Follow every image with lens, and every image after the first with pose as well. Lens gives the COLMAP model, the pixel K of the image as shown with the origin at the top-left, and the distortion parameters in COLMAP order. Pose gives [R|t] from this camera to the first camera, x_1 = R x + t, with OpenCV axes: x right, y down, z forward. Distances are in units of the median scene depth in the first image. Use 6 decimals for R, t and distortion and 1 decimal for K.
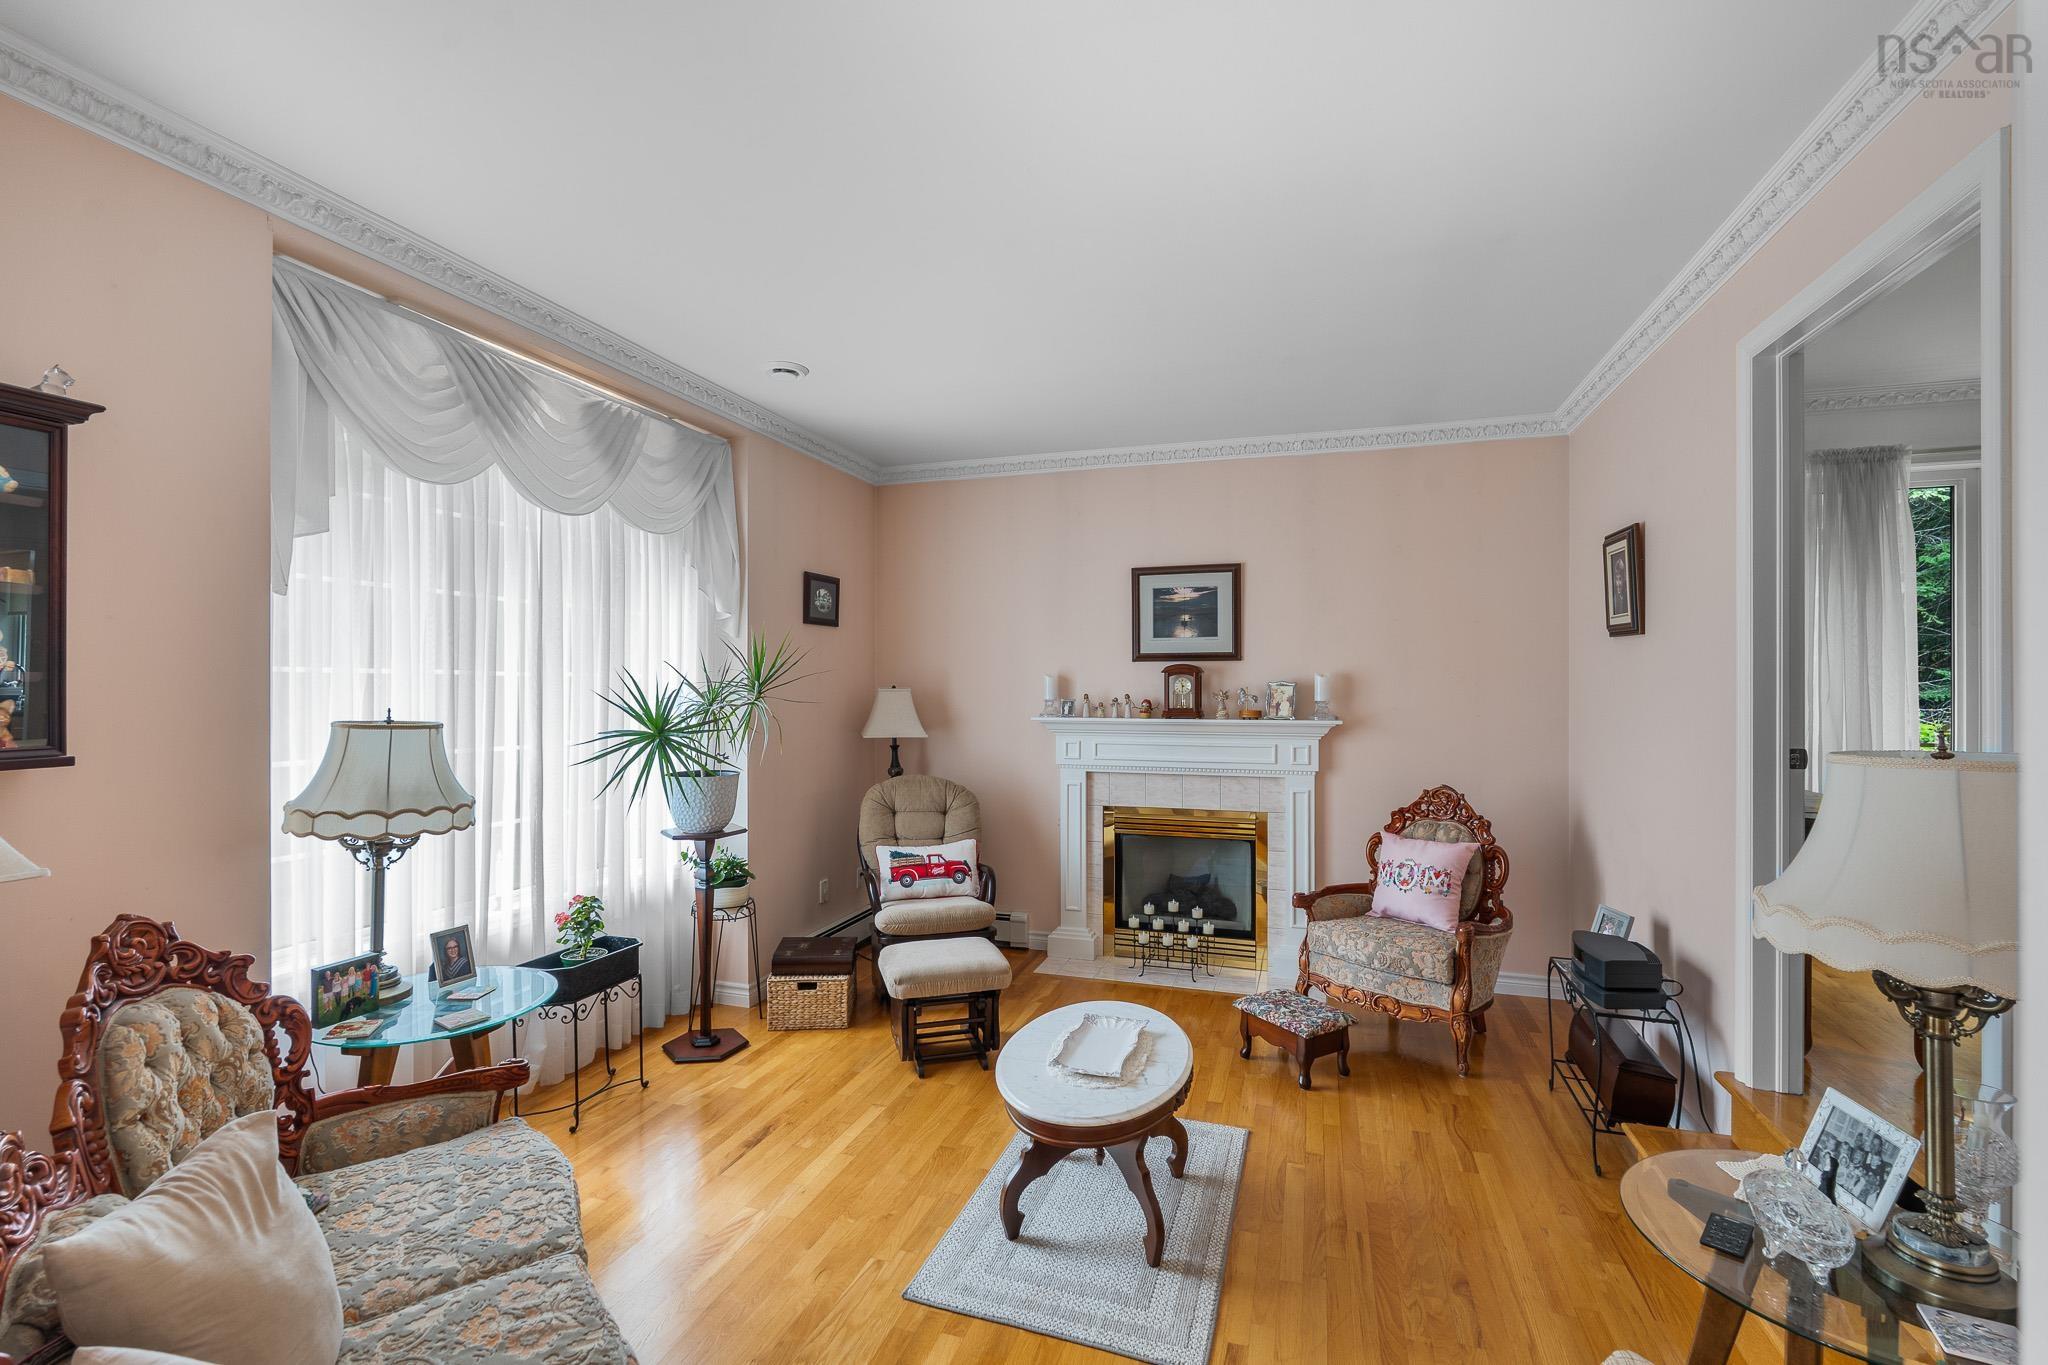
lens RADIAL K [[899.8, 0, 1029.5], [0, 899.8, 678.1], [0, 0, 1]] dist [-0.007197, -0.000053]
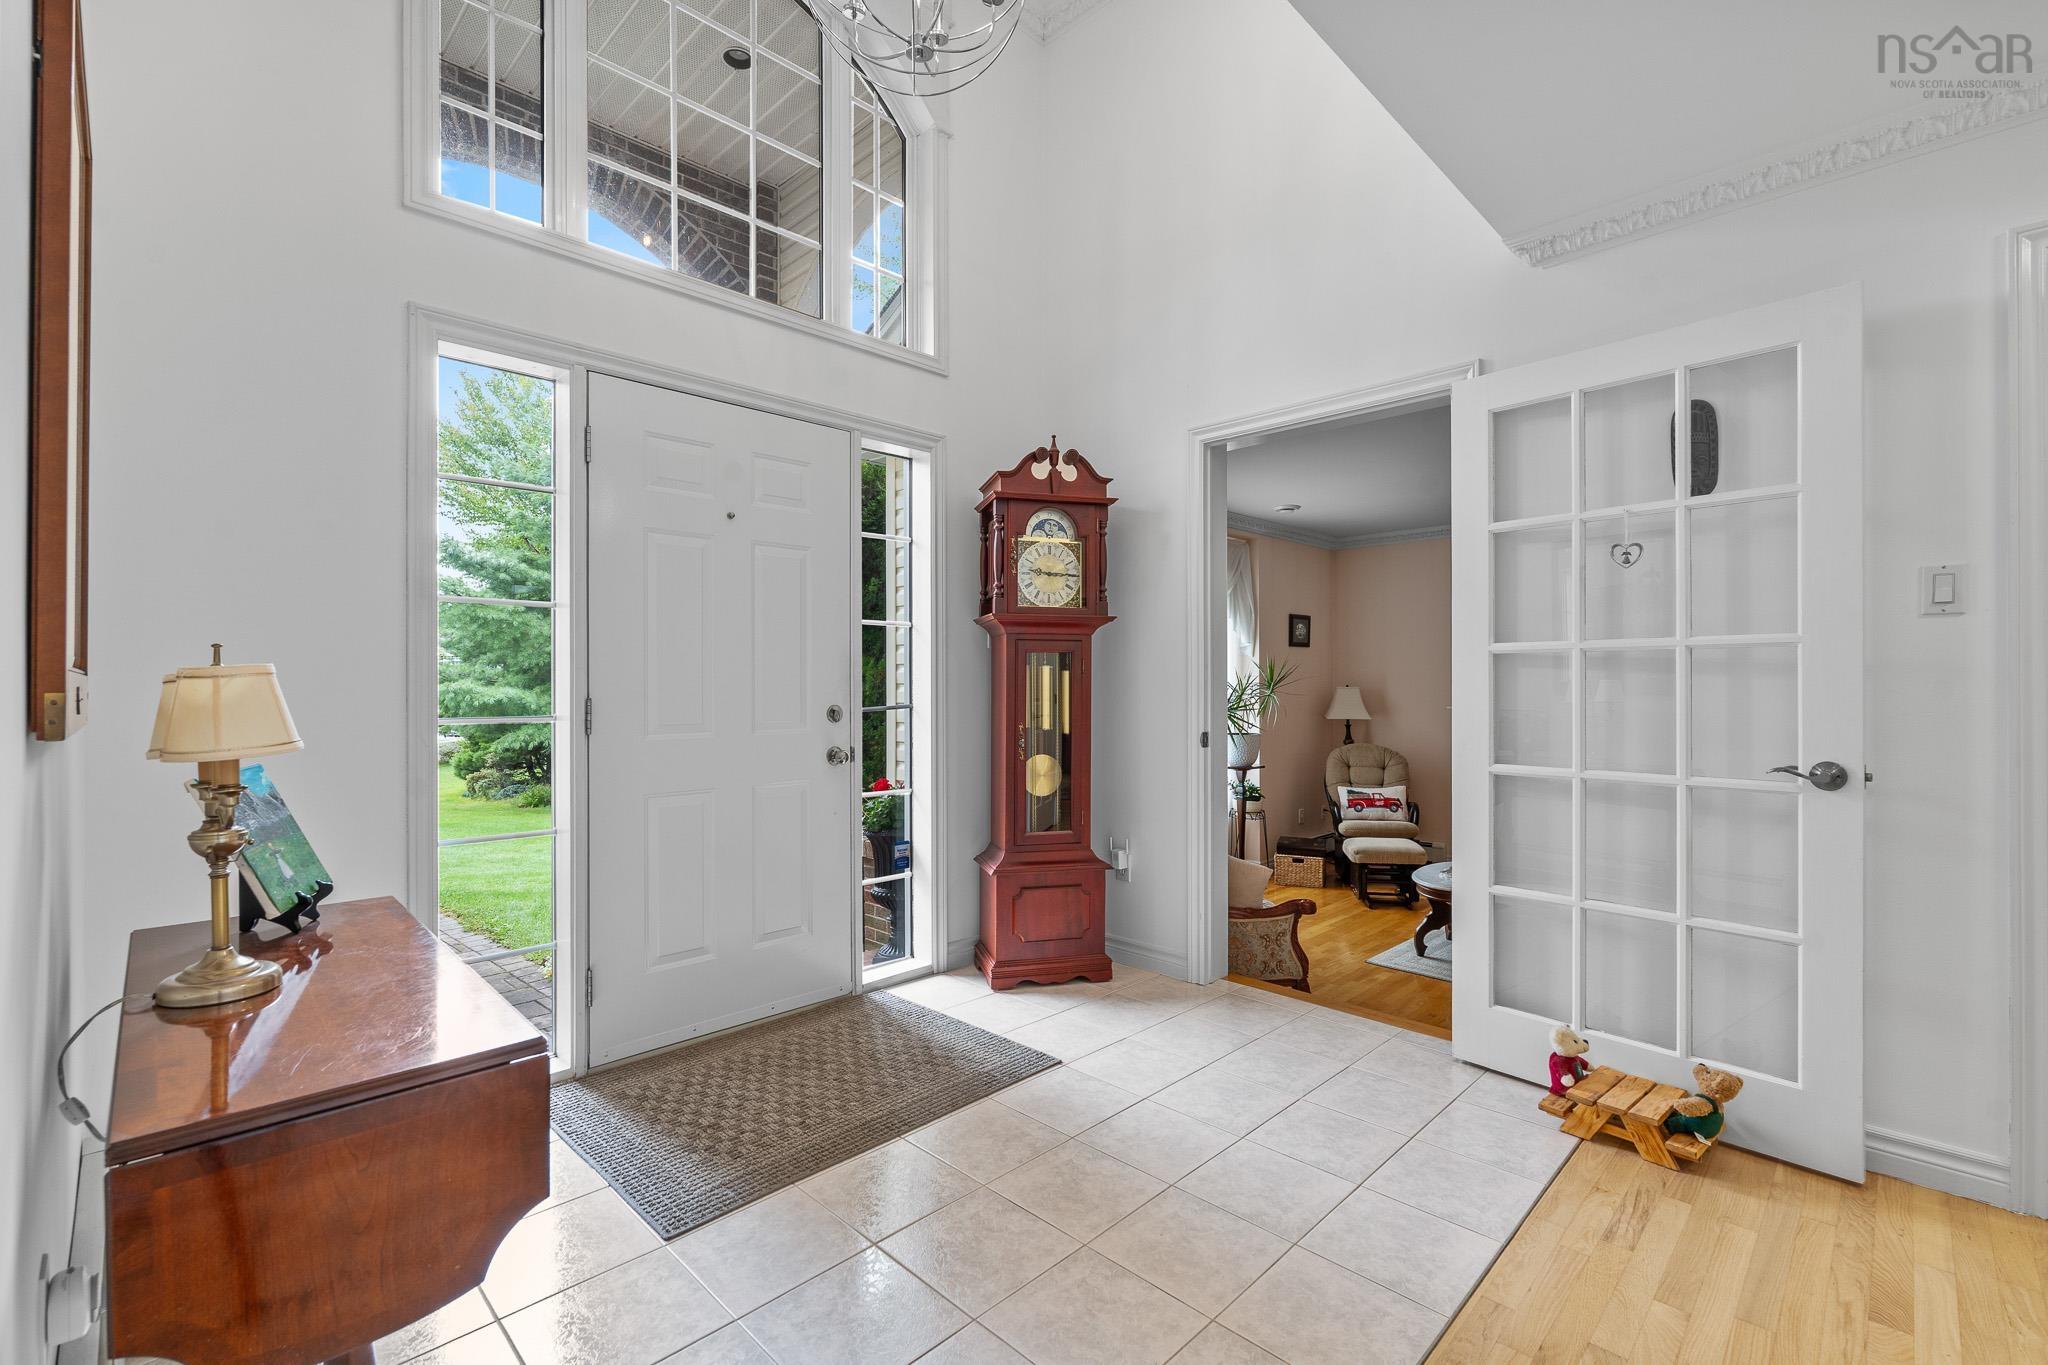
lens RADIAL K [[899.8, 0, 1024.8], [0, 899.8, 679.7], [0, 0, 1]] dist [-0.007197, -0.000053]
pose [[0.890413, -0.003896, -0.455136, 0.063822], [0.005547, 0.999982, 0.002292, -0.008176], [0.455119, -0.004566, 0.890419, -0.698811]]
